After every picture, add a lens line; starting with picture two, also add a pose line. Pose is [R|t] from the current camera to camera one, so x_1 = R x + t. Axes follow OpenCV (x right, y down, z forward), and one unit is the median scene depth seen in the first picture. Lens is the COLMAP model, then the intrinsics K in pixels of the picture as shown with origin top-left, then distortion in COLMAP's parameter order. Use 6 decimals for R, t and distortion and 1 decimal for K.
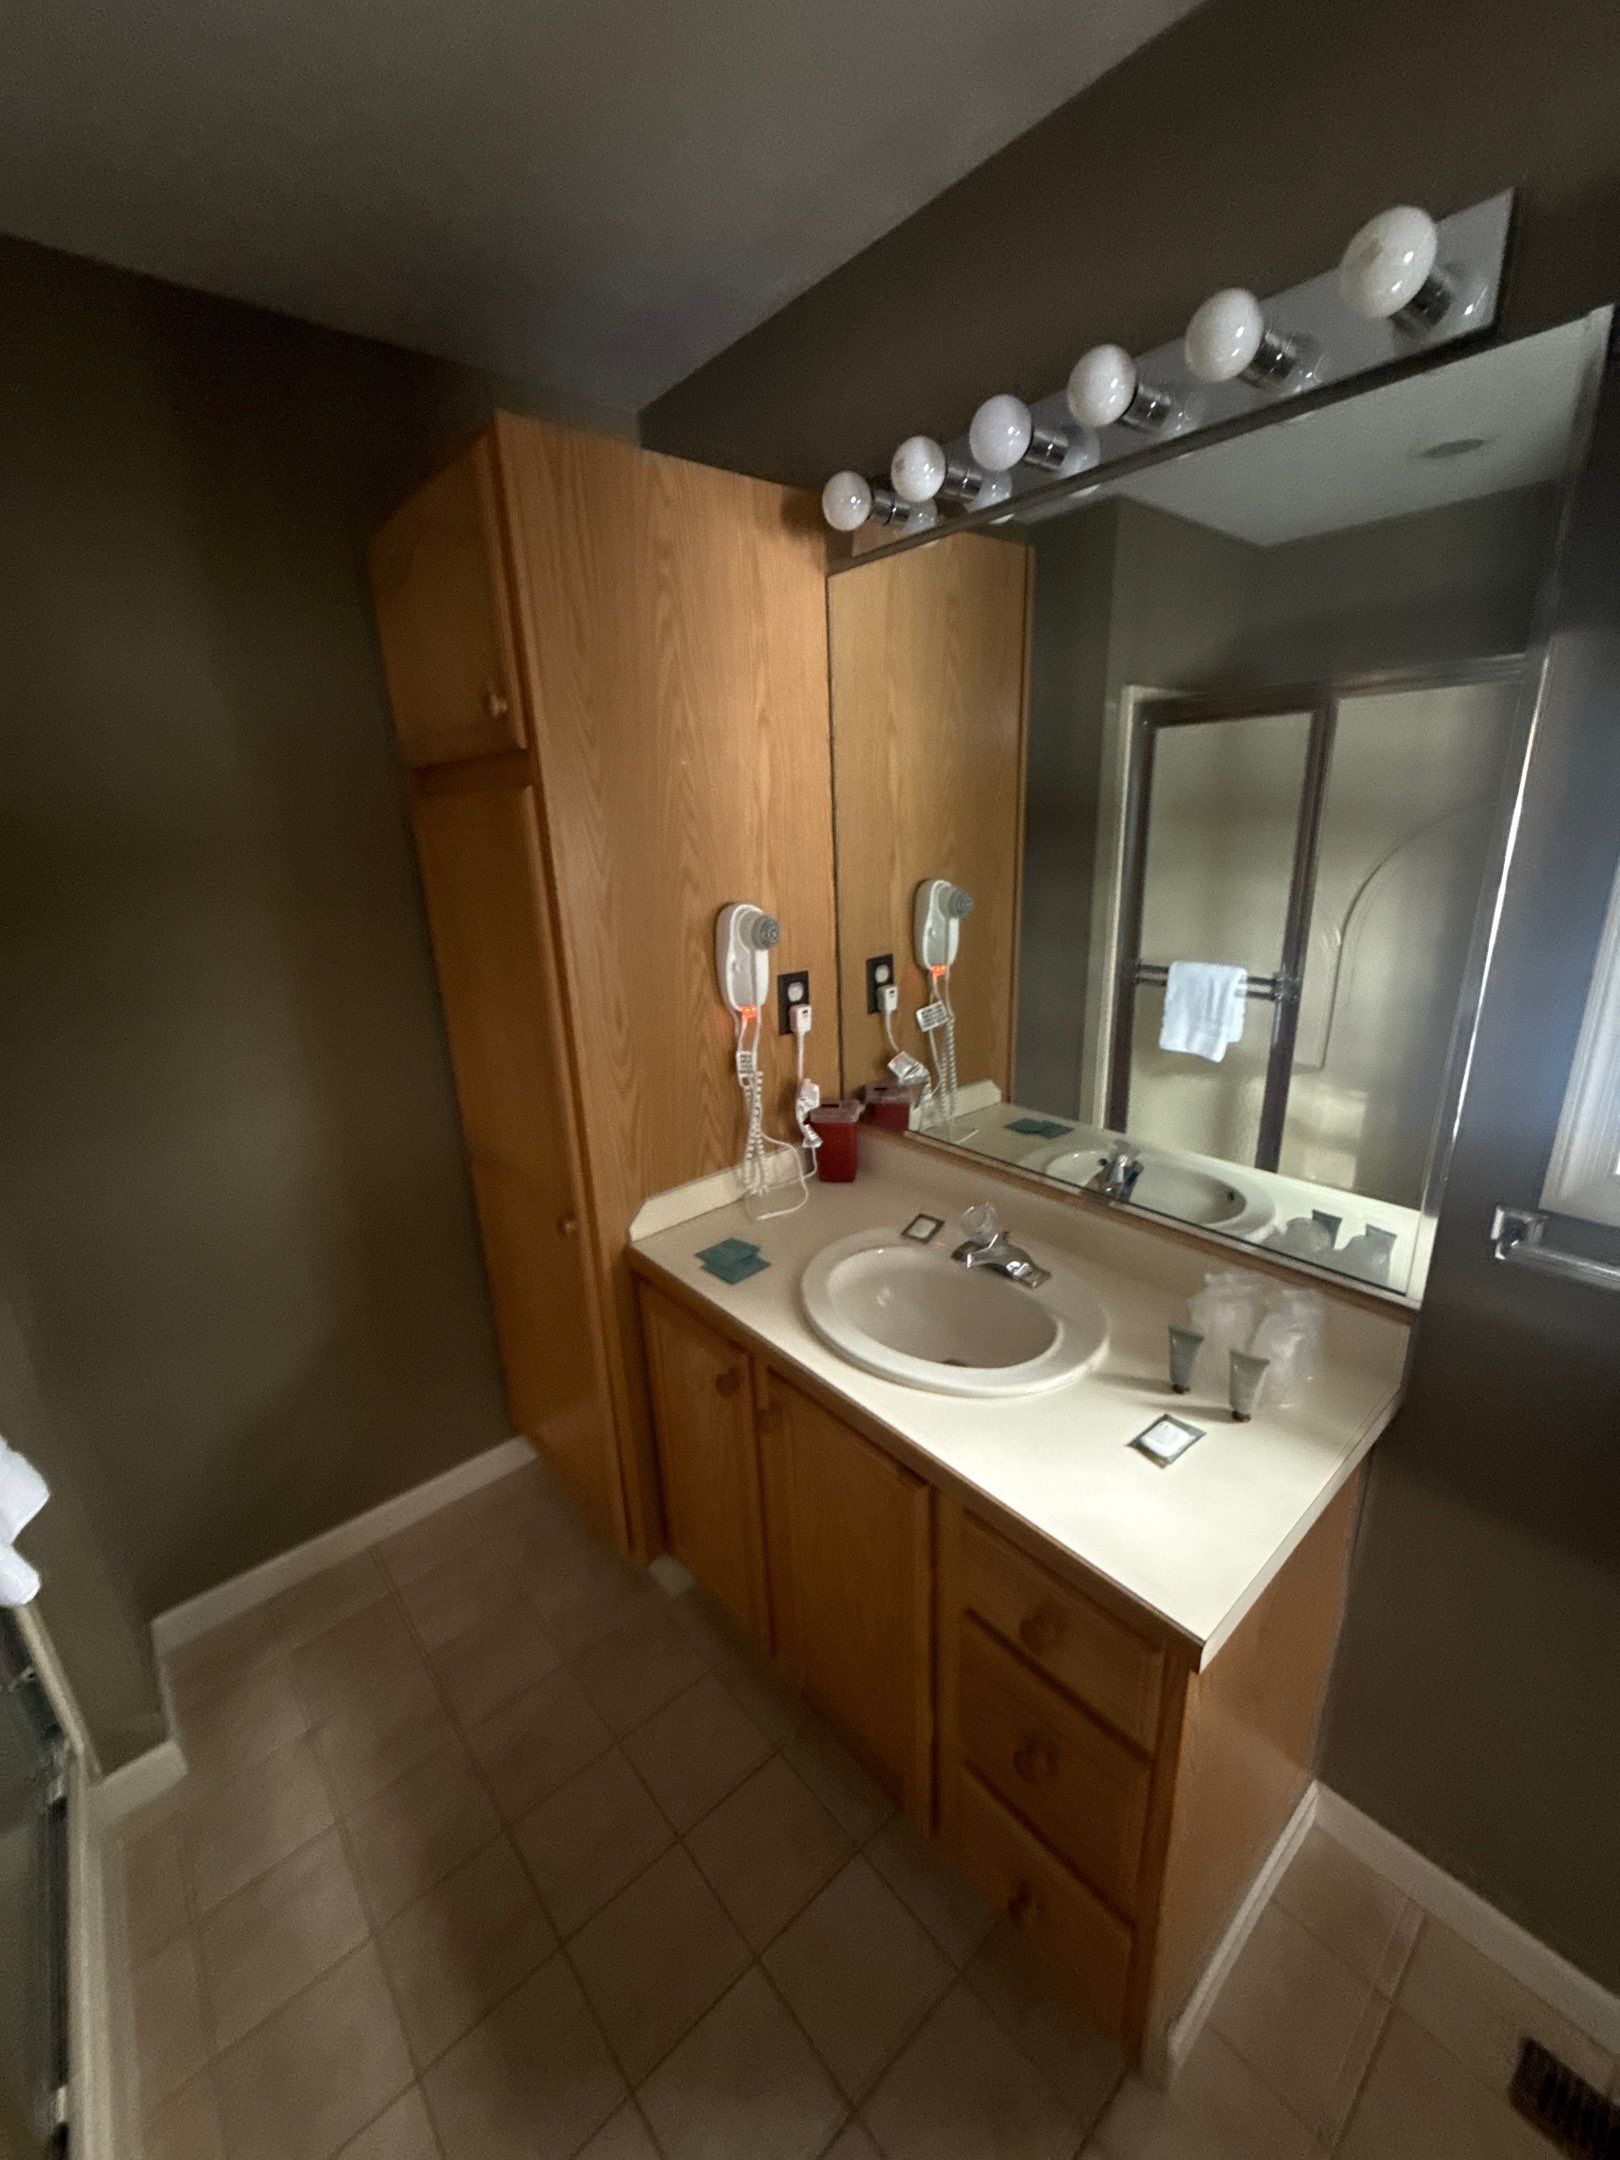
lens RADIAL K [[863.6, 0, 808.8], [0, 863.6, 1080.8], [0, 0, 1]] dist [-0.003160, -0.000143]
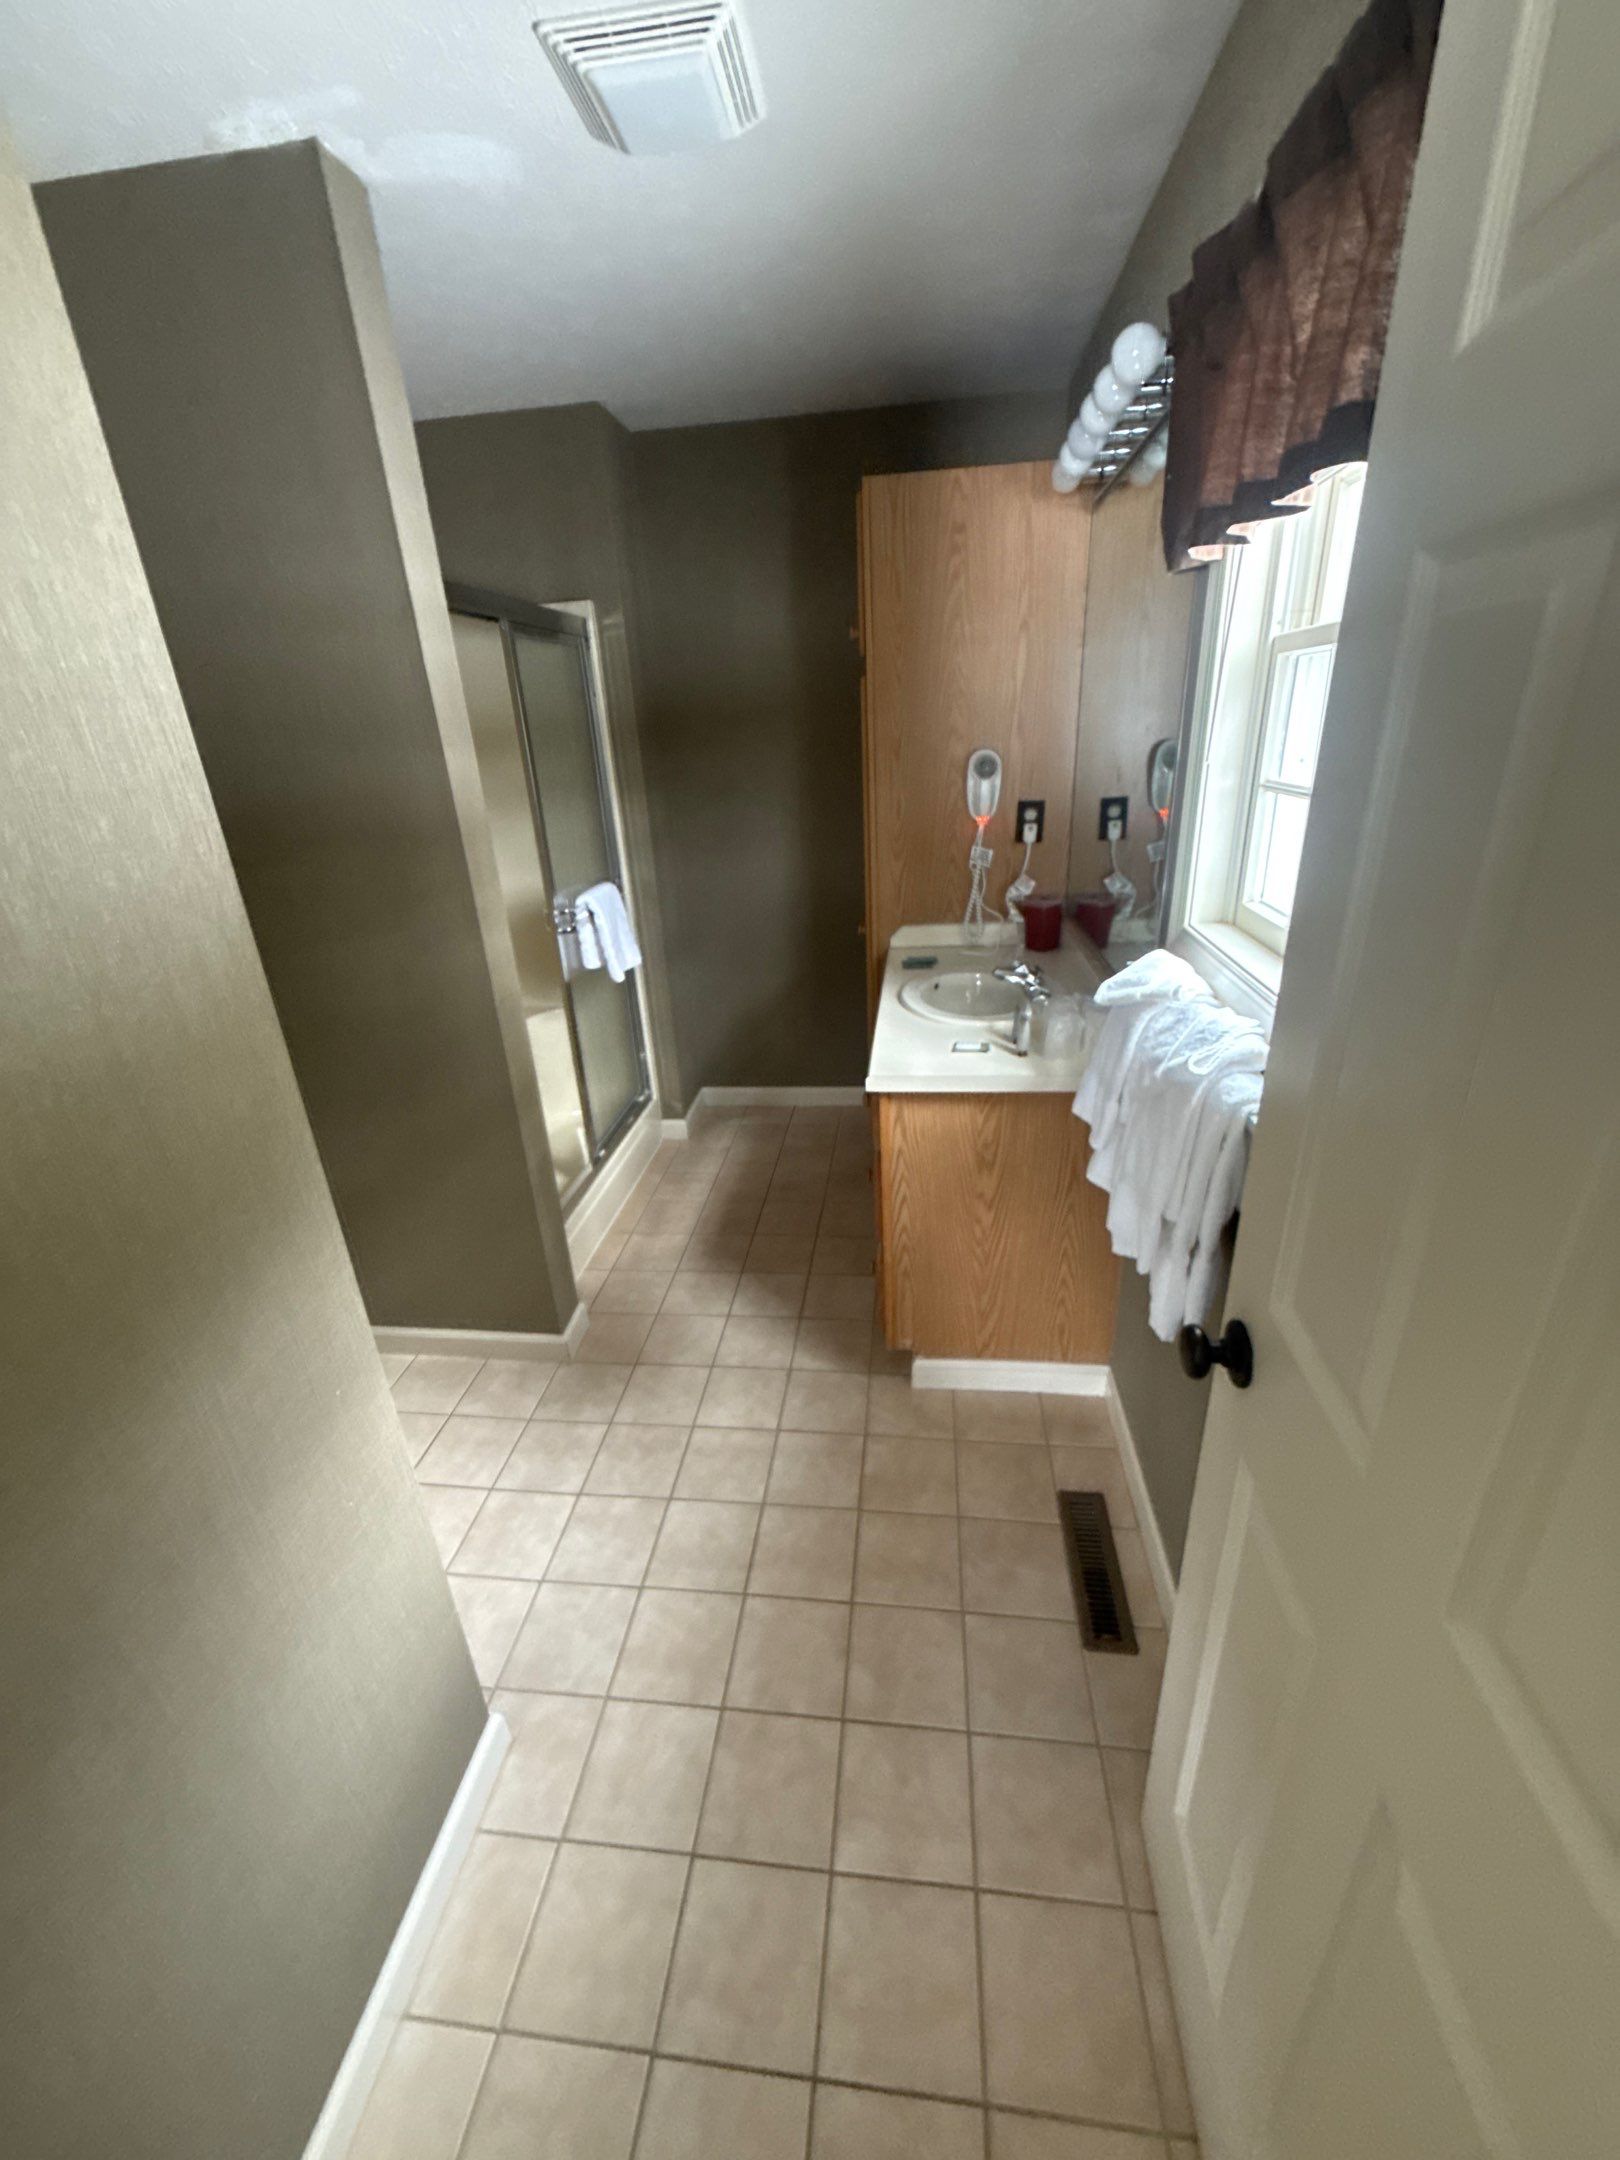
lens RADIAL K [[863.6, 0, 809.9], [0, 863.6, 1080.2], [0, 0, 1]] dist [-0.003160, -0.000143]
pose [[0.681116, 0.293102, -0.670948, 0.916212], [-0.195331, 0.955906, 0.219293, 0.089639], [0.705639, -0.018307, 0.708335, -0.357951]]
